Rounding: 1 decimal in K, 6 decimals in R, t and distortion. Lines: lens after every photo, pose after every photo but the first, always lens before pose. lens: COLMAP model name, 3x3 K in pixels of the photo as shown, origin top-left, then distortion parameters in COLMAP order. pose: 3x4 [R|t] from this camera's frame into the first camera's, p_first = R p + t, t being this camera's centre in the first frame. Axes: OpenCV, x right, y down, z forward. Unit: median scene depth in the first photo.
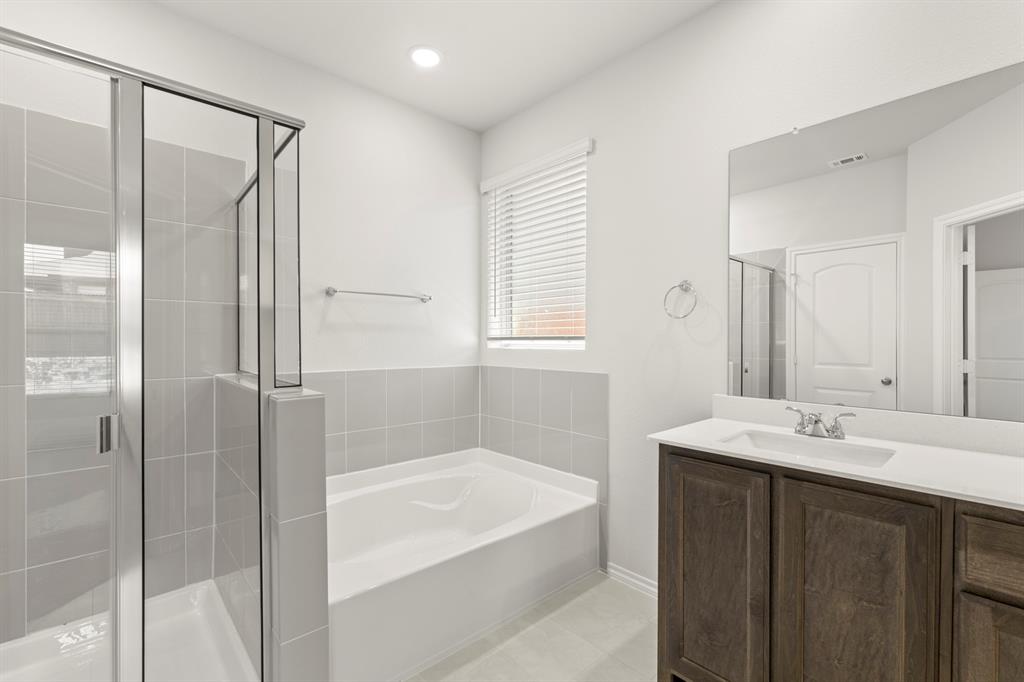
lens RADIAL K [[448.8, 0, 485.0], [0, 448.8, 343.4], [0, 0, 1]] dist [-0.001451, -0.001400]
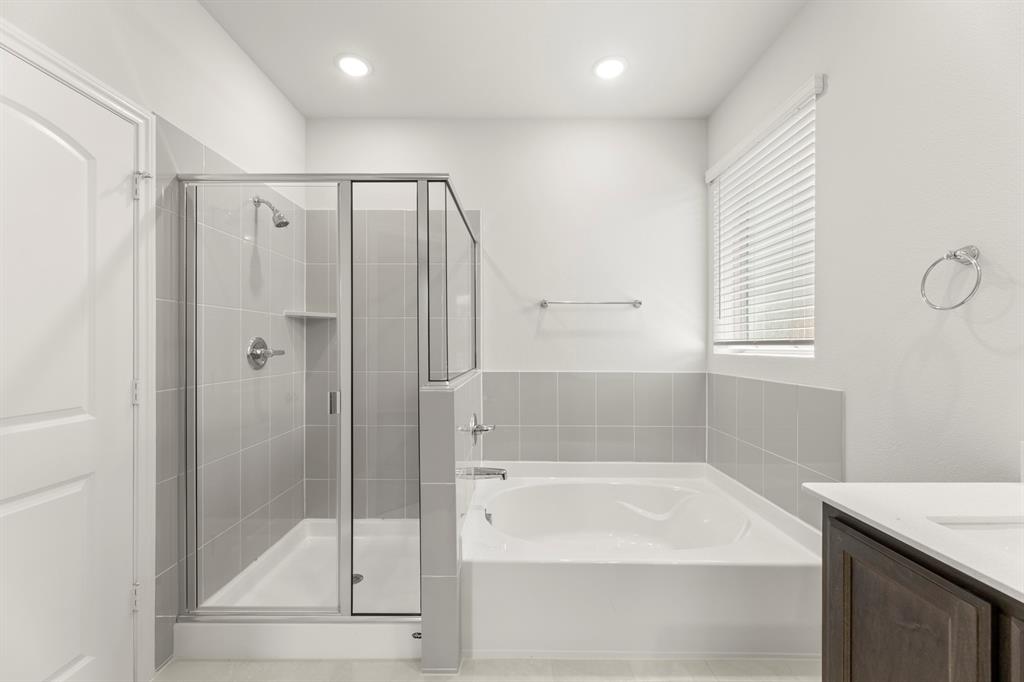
lens RADIAL K [[398.1, 0, 493.7], [0, 398.1, 346.3], [0, 0, 1]] dist [0.000962, -0.001087]
pose [[0.749137, 0.001876, -0.662412, 0.270186], [-0.004106, 0.999990, -0.001812, -0.001507], [0.662402, 0.004077, 0.749137, 0.145801]]
